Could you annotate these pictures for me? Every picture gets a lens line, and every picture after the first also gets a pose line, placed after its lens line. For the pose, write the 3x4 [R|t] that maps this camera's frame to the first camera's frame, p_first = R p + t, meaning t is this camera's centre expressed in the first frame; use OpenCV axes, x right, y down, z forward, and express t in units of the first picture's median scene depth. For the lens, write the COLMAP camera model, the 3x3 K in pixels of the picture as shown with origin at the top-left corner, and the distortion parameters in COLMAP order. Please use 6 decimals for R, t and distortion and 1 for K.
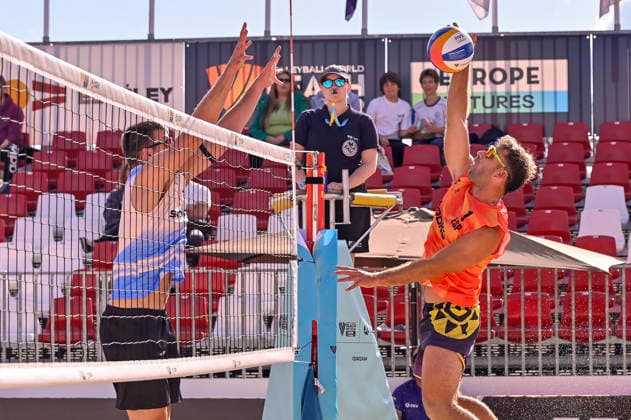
lens RADIAL K [[3665.3, 0, 316.6], [0, 3665.3, 211.5], [0, 0, 1]] dist [-0.408433, 0.000000]
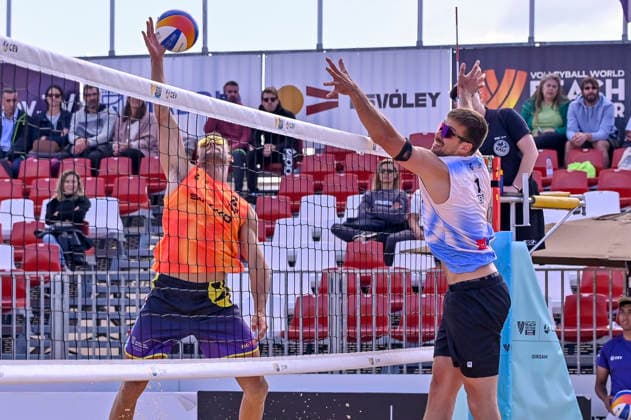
lens RADIAL K [[3665.3, 0, 316.6], [0, 3665.3, 210.9], [0, 0, 1]] dist [-0.408433, 0.000000]
pose [[0.980206, 0.001357, -0.197978, 0.134477], [-0.001147, 0.999999, 0.001174, -0.001706], [0.197979, -0.000924, 0.980206, -0.019104]]
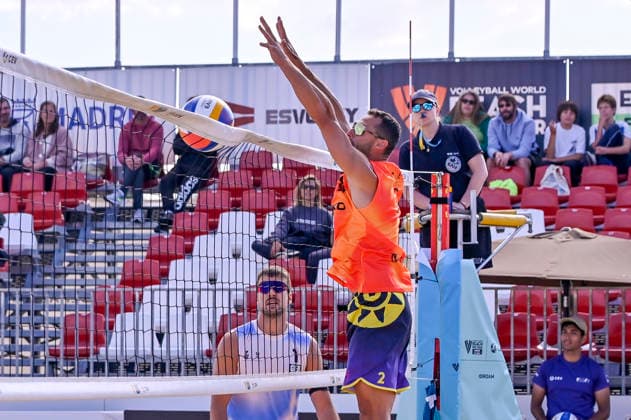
lens RADIAL K [[3665.3, 0, 314.2], [0, 3665.3, 213.2], [0, 0, 1]] dist [-0.408433, 0.000000]
pose [[0.990831, 0.005014, -0.135011, 0.088469], [-0.005533, 0.999979, -0.003470, -0.001109], [0.134990, 0.004185, 0.990838, -0.010959]]
